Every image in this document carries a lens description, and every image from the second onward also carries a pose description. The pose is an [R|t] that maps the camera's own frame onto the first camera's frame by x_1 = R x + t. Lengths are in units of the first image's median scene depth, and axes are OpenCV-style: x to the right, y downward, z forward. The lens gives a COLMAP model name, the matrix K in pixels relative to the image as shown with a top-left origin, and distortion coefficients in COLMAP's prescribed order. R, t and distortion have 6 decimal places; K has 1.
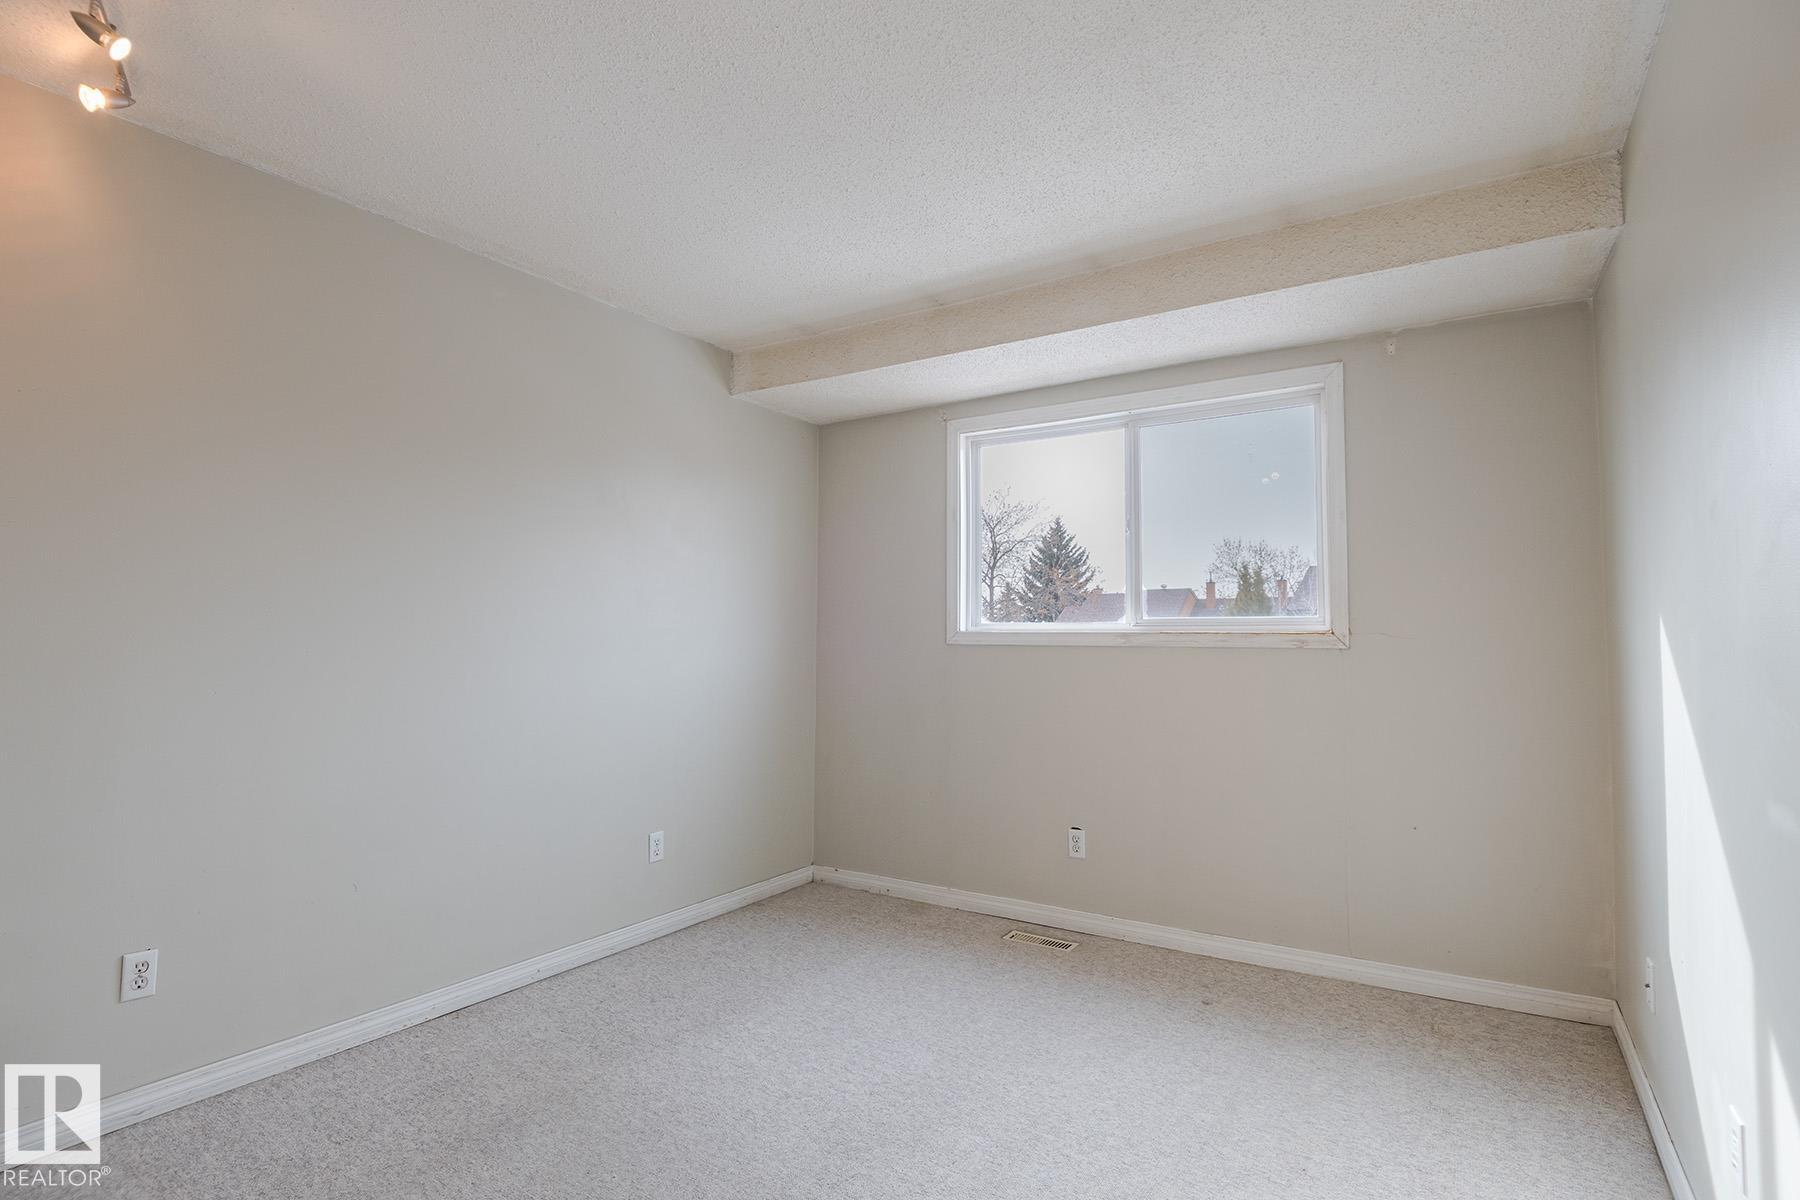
lens RADIAL K [[871.6, 0, 904.6], [0, 871.6, 587.1], [0, 0, 1]] dist [0.001880, -0.016482]
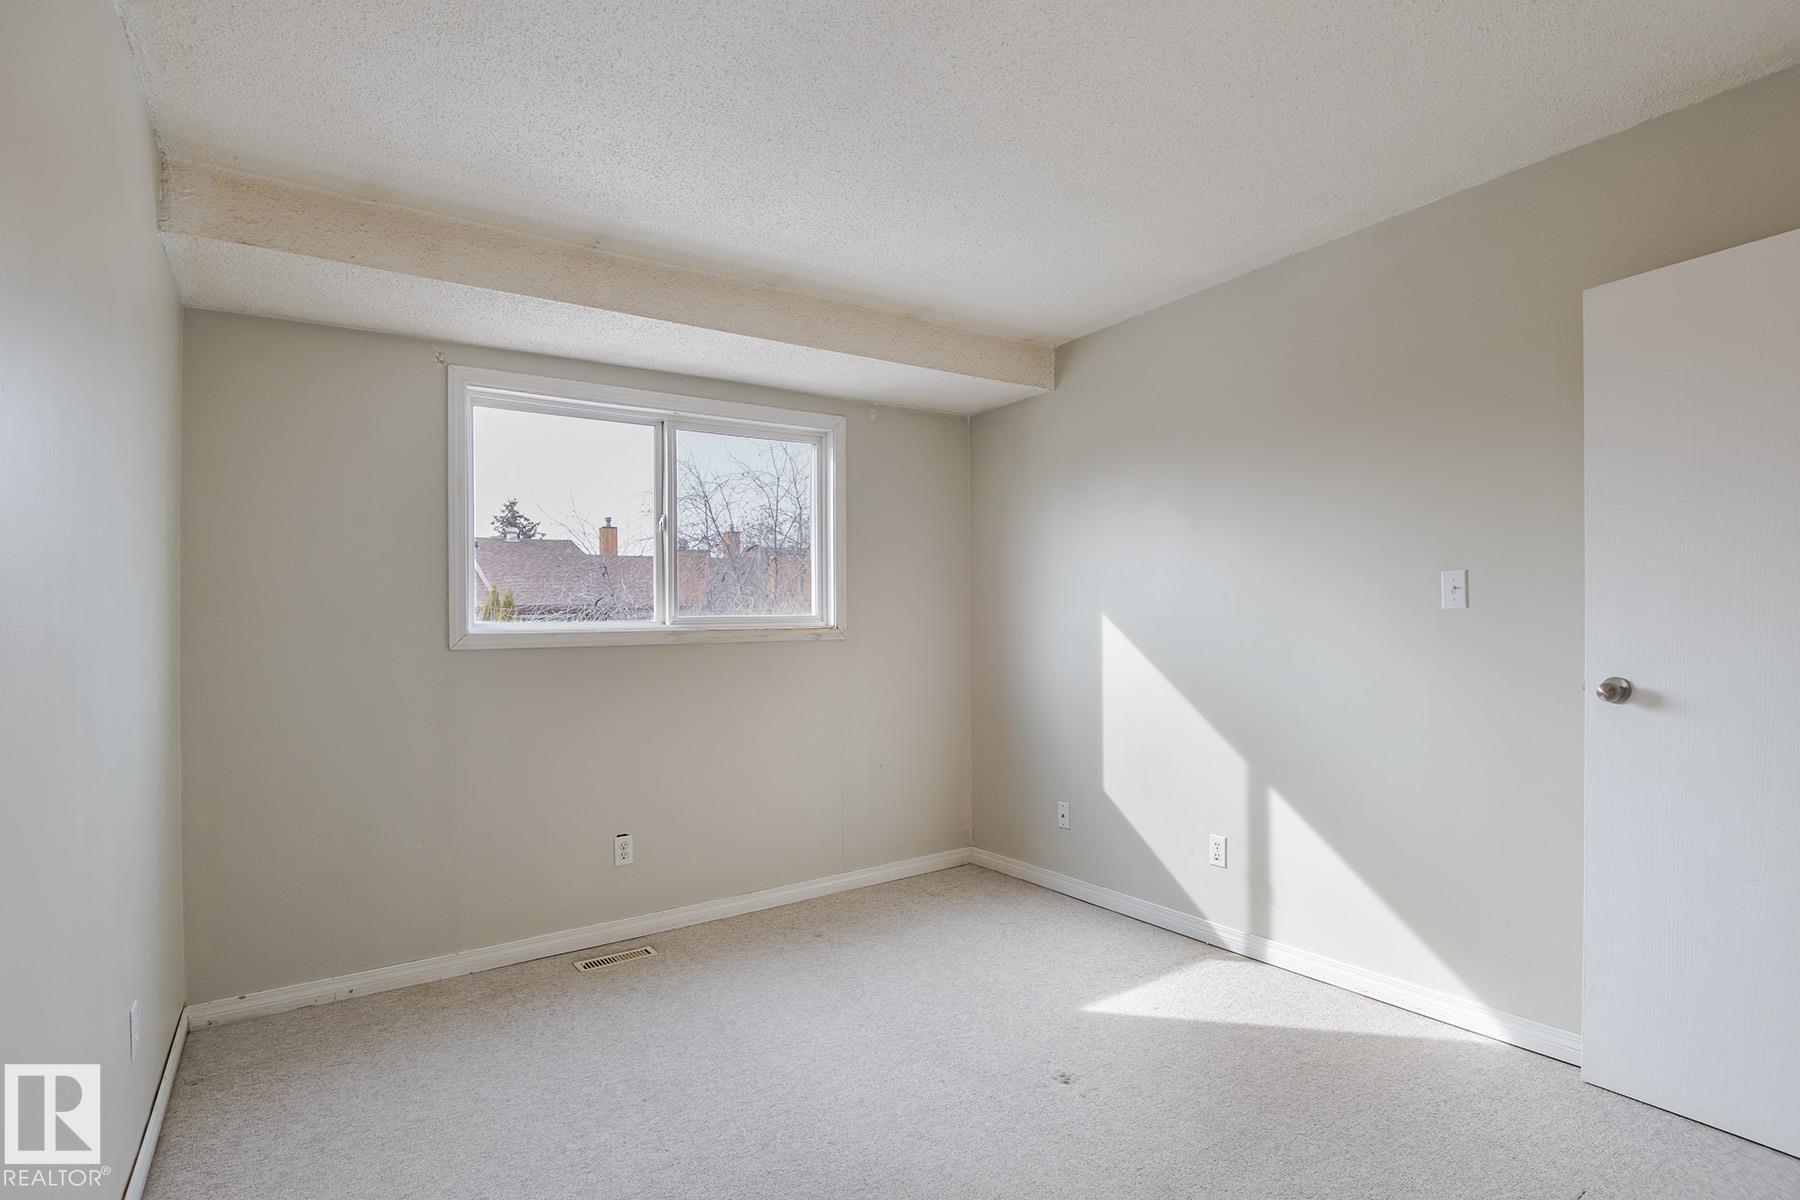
lens RADIAL K [[882.2, 0, 909.8], [0, 882.2, 627.9], [0, 0, 1]] dist [-0.003133, -0.016006]
pose [[0.396900, -0.009519, 0.917812, -0.589144], [-0.025146, 0.999458, 0.021240, 0.020309], [-0.917517, -0.031510, 0.396446, 0.341972]]
